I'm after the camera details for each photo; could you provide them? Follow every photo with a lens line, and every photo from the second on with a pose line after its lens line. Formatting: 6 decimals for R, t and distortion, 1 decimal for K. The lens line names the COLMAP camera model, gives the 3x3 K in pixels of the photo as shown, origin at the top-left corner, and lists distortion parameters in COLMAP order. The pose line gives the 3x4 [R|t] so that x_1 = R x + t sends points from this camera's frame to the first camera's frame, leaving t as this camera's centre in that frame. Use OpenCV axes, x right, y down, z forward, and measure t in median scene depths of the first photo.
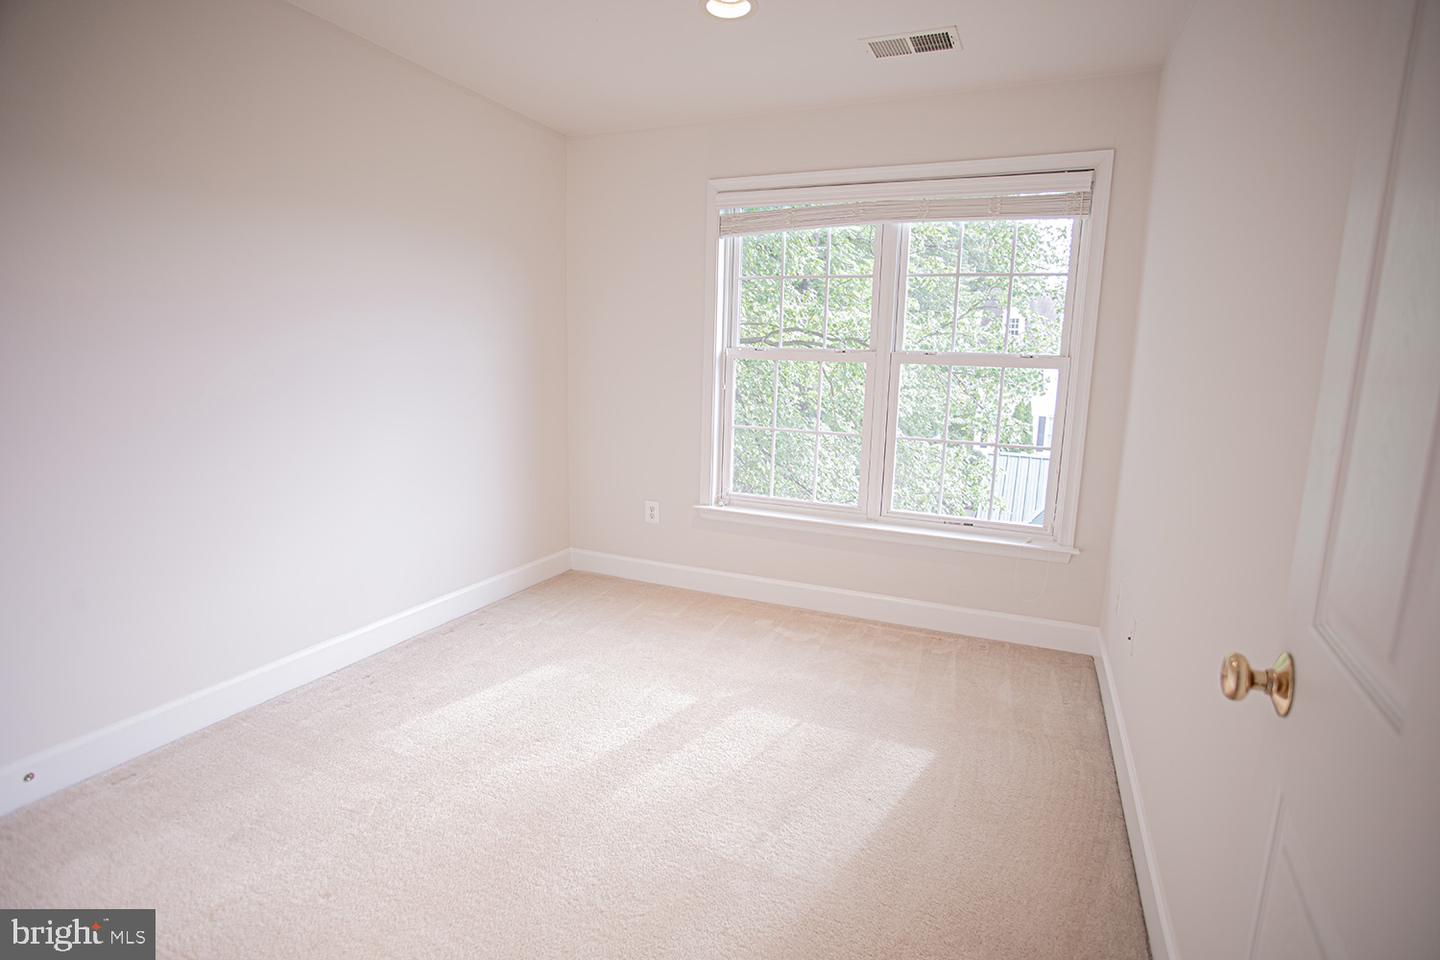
lens RADIAL K [[703.1, 0, 727.3], [0, 703.1, 478.6], [0, 0, 1]] dist [-0.088151, 0.044505]
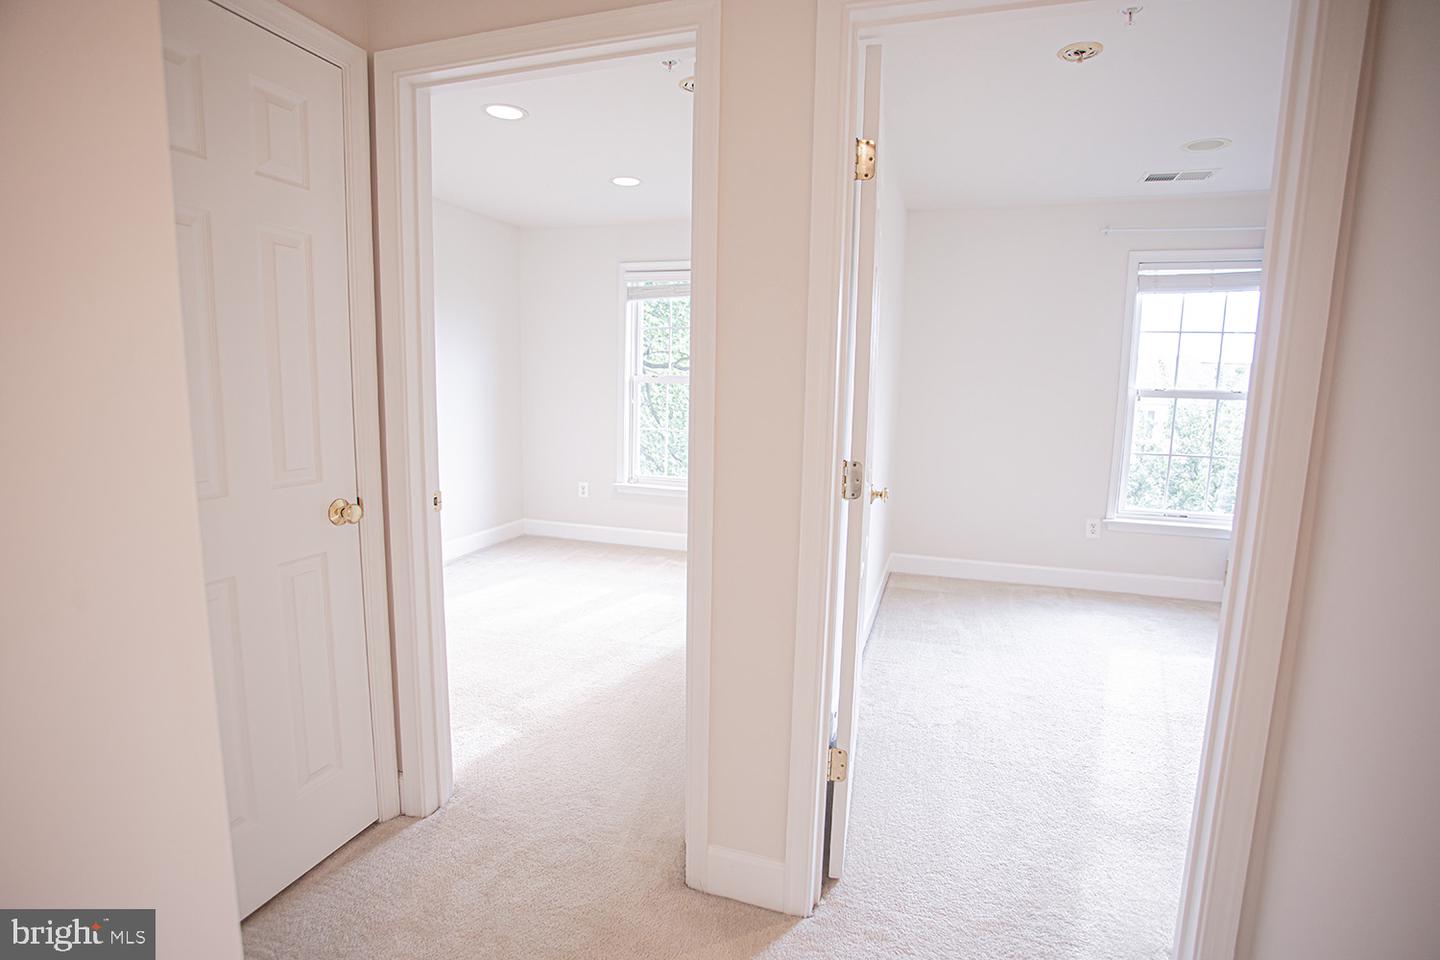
lens RADIAL K [[692.7, 0, 720.0], [0, 692.7, 480.0], [0, 0, 1]] dist [-0.082974, 0.036023]
pose [[0.995253, -0.014581, 0.096225, 0.037053], [0.016967, 0.999567, -0.024027, 0.070909], [-0.095833, 0.025546, 0.995070, -0.455798]]
